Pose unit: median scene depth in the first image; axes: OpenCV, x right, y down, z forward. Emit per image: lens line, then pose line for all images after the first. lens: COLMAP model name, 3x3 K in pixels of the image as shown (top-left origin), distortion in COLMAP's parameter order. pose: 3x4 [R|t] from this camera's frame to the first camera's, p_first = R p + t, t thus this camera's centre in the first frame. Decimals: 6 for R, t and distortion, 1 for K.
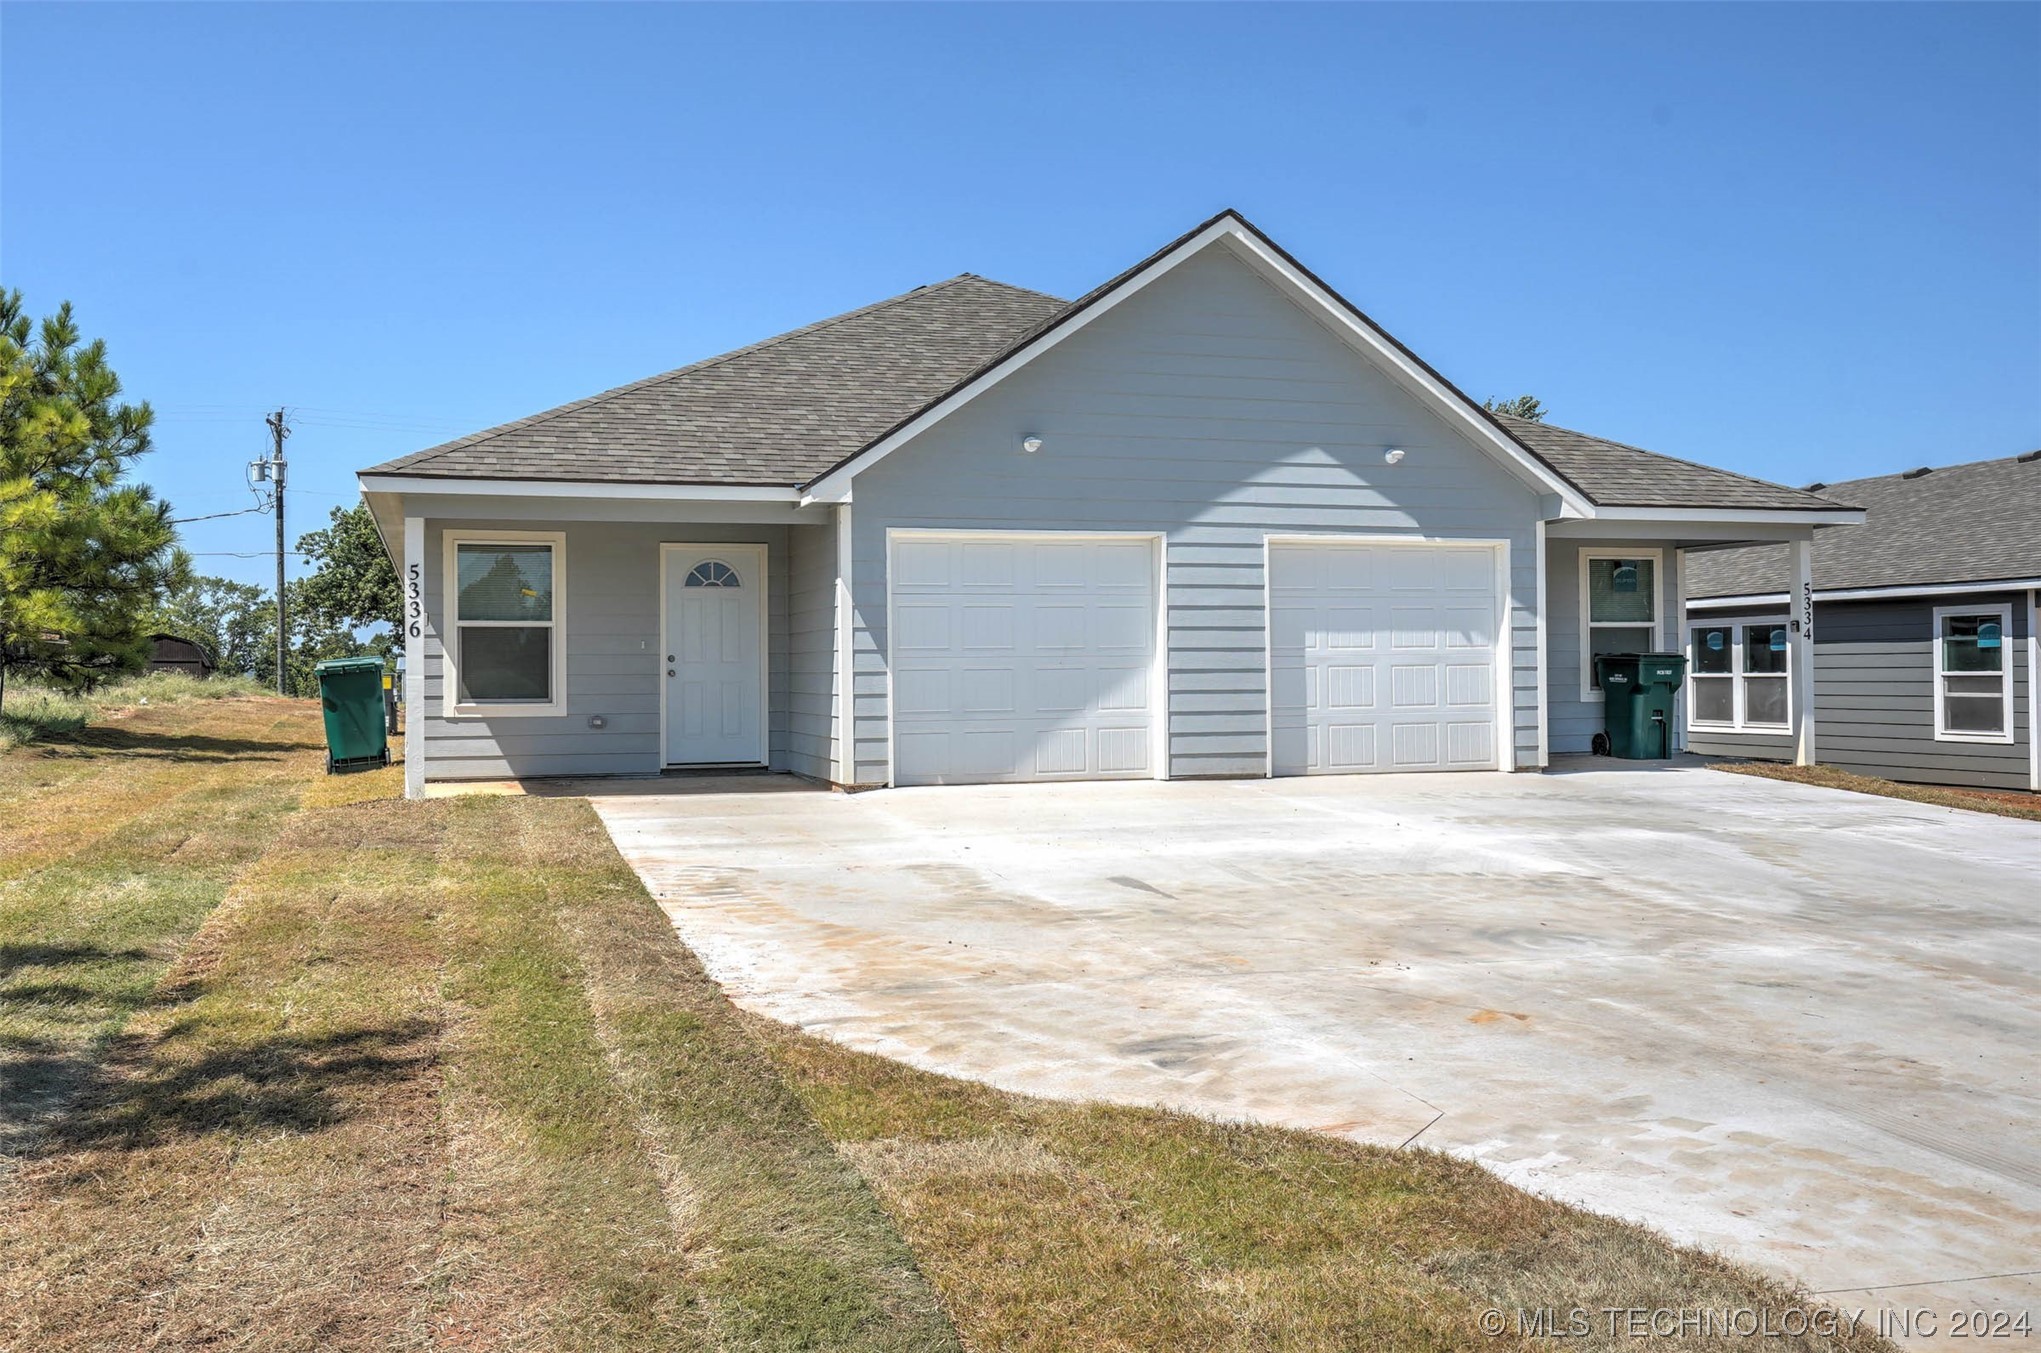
lens RADIAL K [[1394.2, 0, 873.8], [0, 1394.2, 650.5], [0, 0, 1]] dist [0.011352, 0.002507]
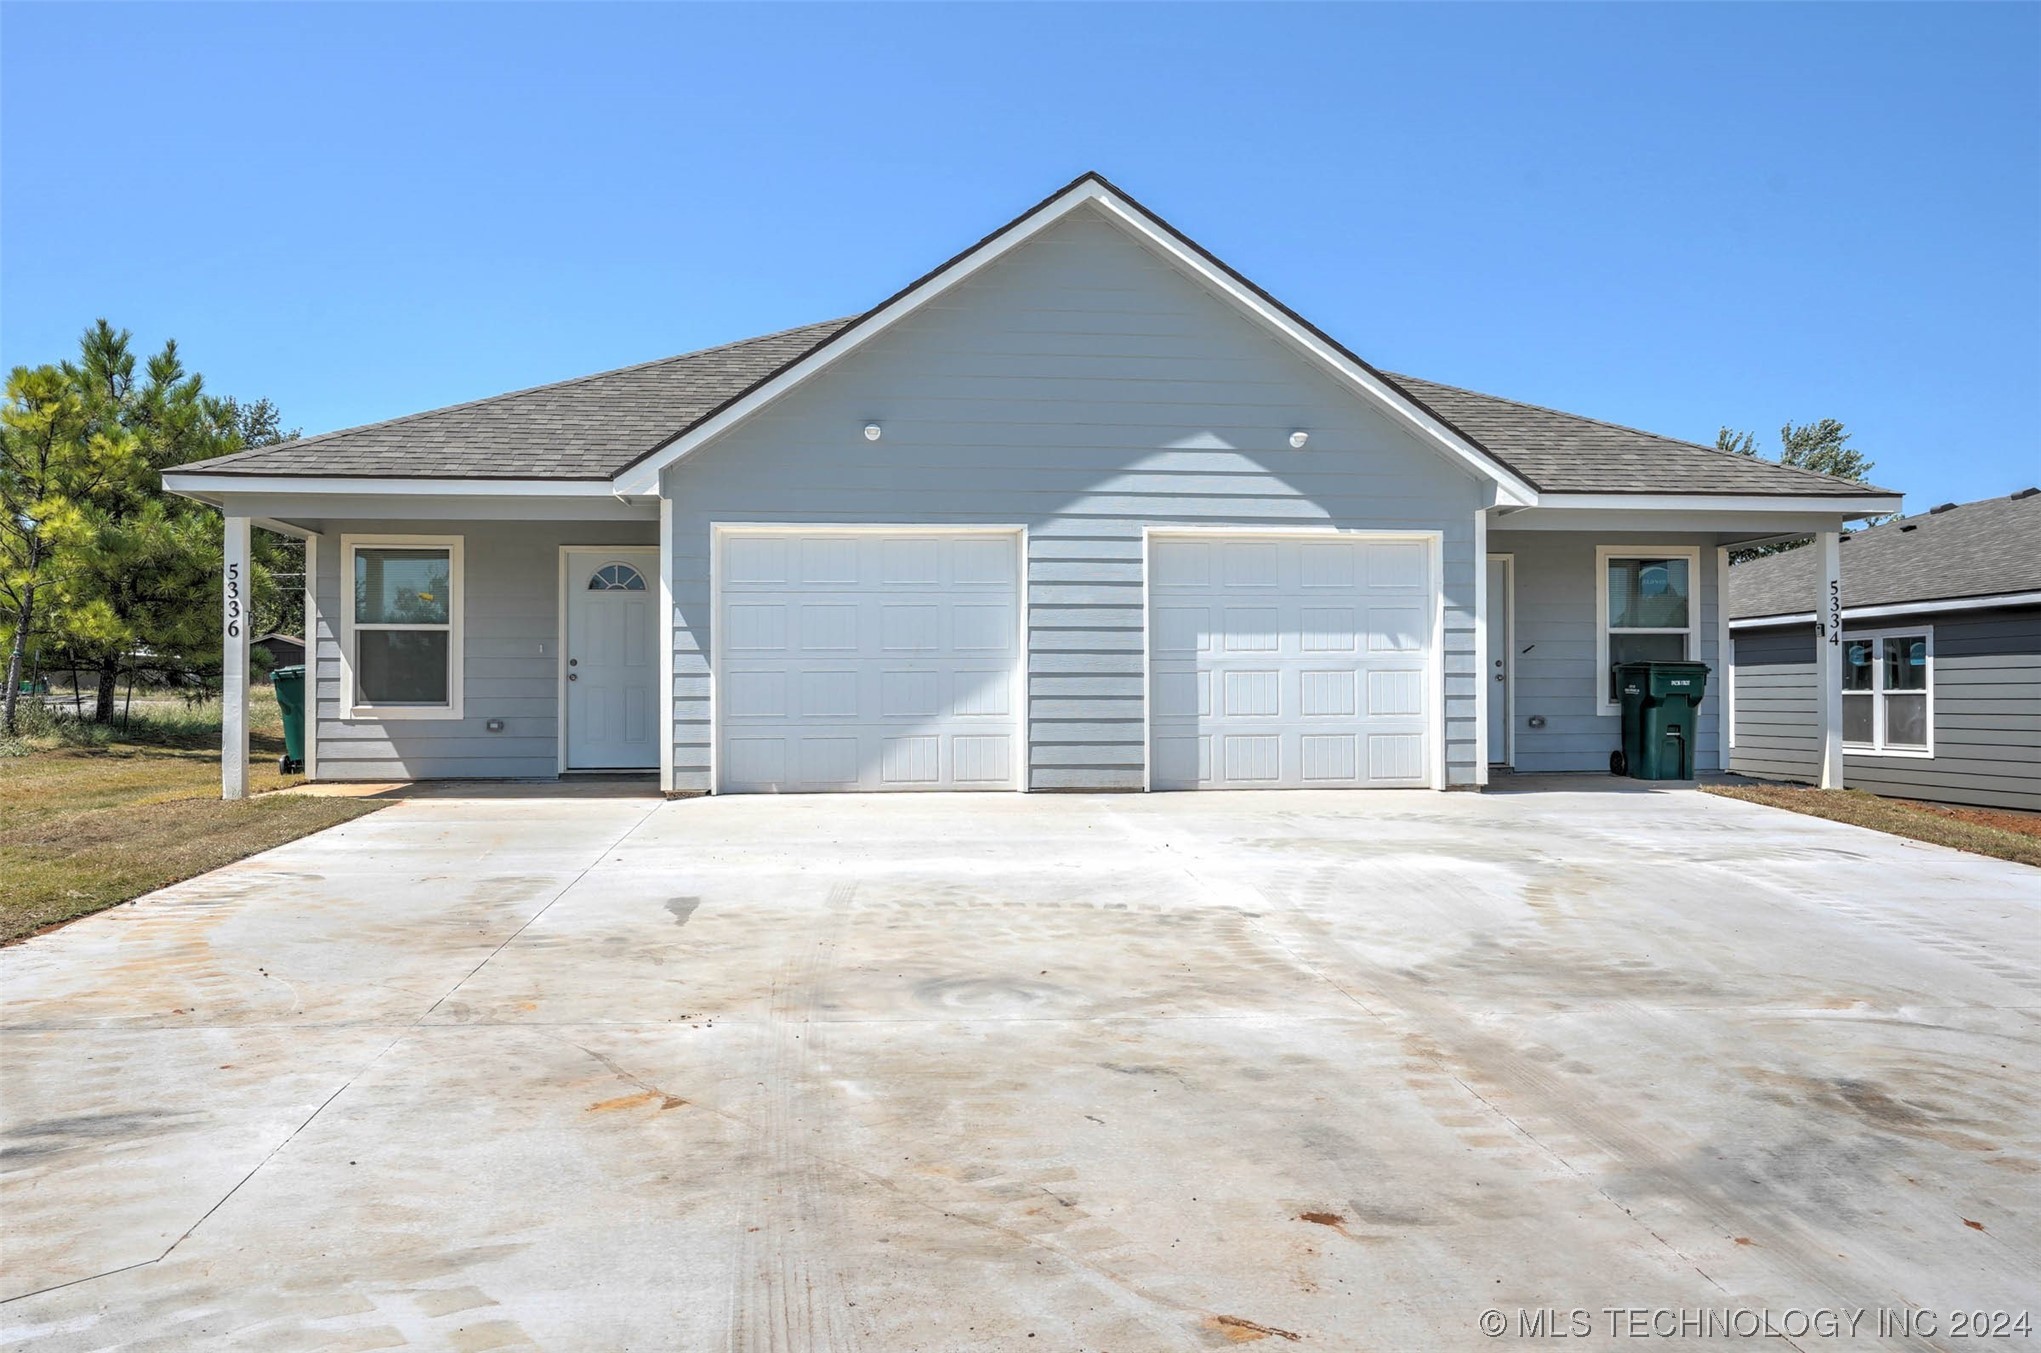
lens RADIAL K [[1282.2, 0, 1020.5], [0, 1282.2, 676.5], [0, 0, 1]] dist [0.000993, 0.004113]
pose [[0.989290, 0.003268, -0.145930, 0.313262], [-0.003209, 0.999995, 0.000638, 0.014563], [0.145931, -0.000163, 0.989295, 0.149228]]
